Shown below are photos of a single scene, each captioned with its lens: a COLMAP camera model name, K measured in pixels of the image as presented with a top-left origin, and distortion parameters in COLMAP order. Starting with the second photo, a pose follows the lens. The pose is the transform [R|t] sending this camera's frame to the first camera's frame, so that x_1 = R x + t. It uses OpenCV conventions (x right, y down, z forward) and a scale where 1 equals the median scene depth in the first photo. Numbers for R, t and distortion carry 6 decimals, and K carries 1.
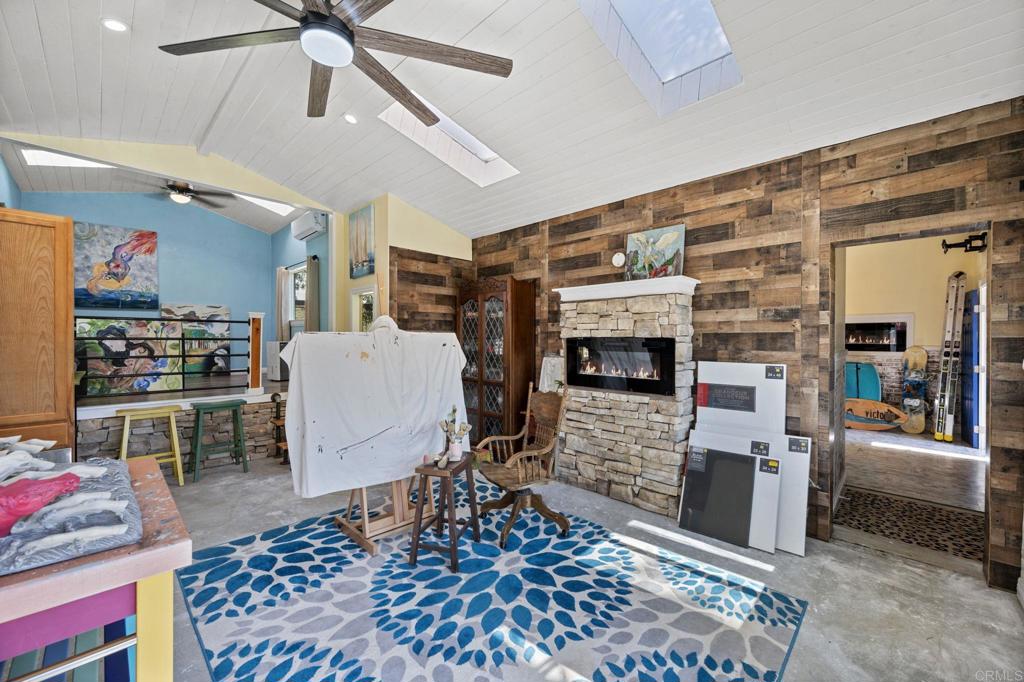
lens RADIAL K [[409.6, 0, 511.8], [0, 409.6, 341.5], [0, 0, 1]] dist [-0.003117, 0.000864]
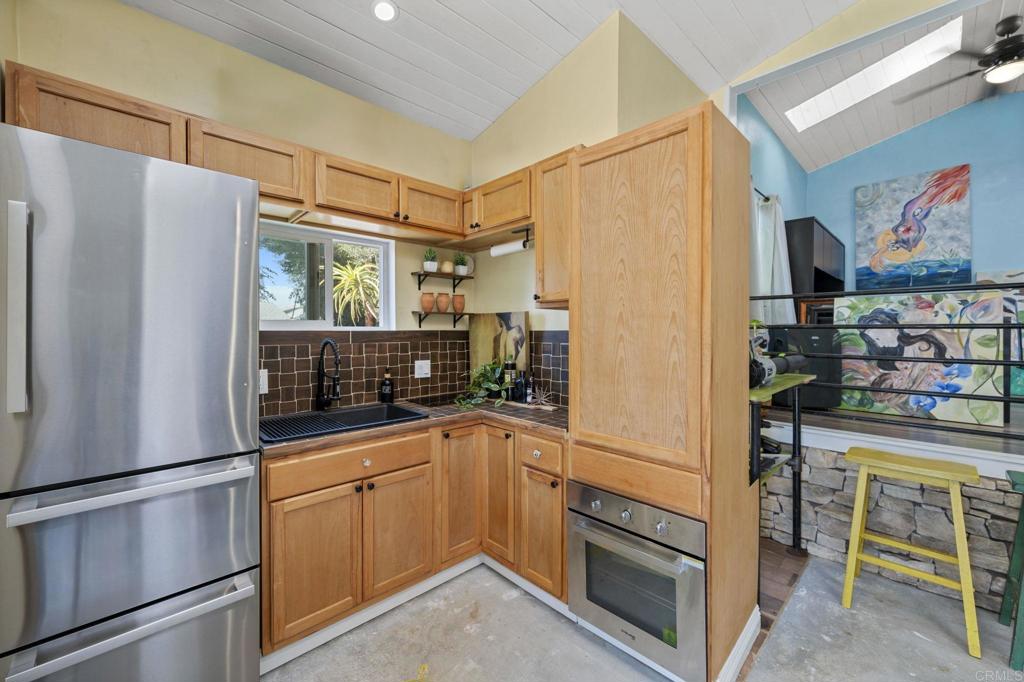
lens RADIAL K [[409.6, 0, 513.9], [0, 409.6, 334.2], [0, 0, 1]] dist [-0.003117, 0.000864]
pose [[-0.020690, 0.006171, -0.999767, -0.397979], [-0.006278, 0.999960, 0.006302, 0.004130], [0.999766, 0.006407, -0.020650, 0.567388]]
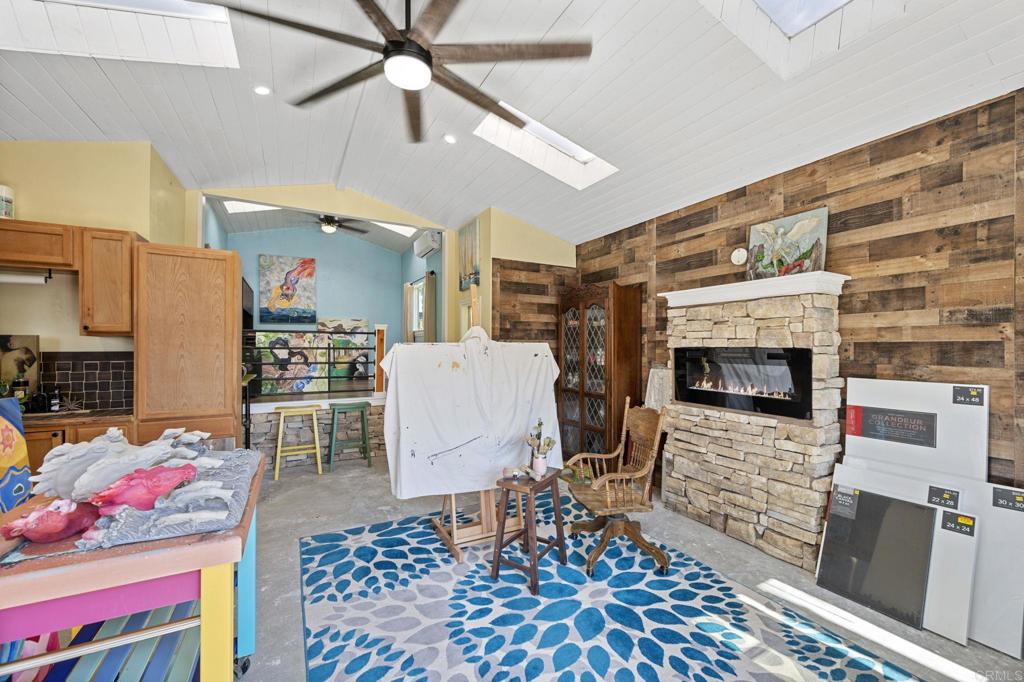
lens RADIAL K [[409.6, 0, 509.8], [0, 409.6, 346.0], [0, 0, 1]] dist [-0.003117, 0.000864]
pose [[0.955262, -0.000698, -0.295761, 0.061483], [-0.001881, 0.999963, -0.008437, -0.005068], [0.295756, 0.008616, 0.955225, 0.046189]]
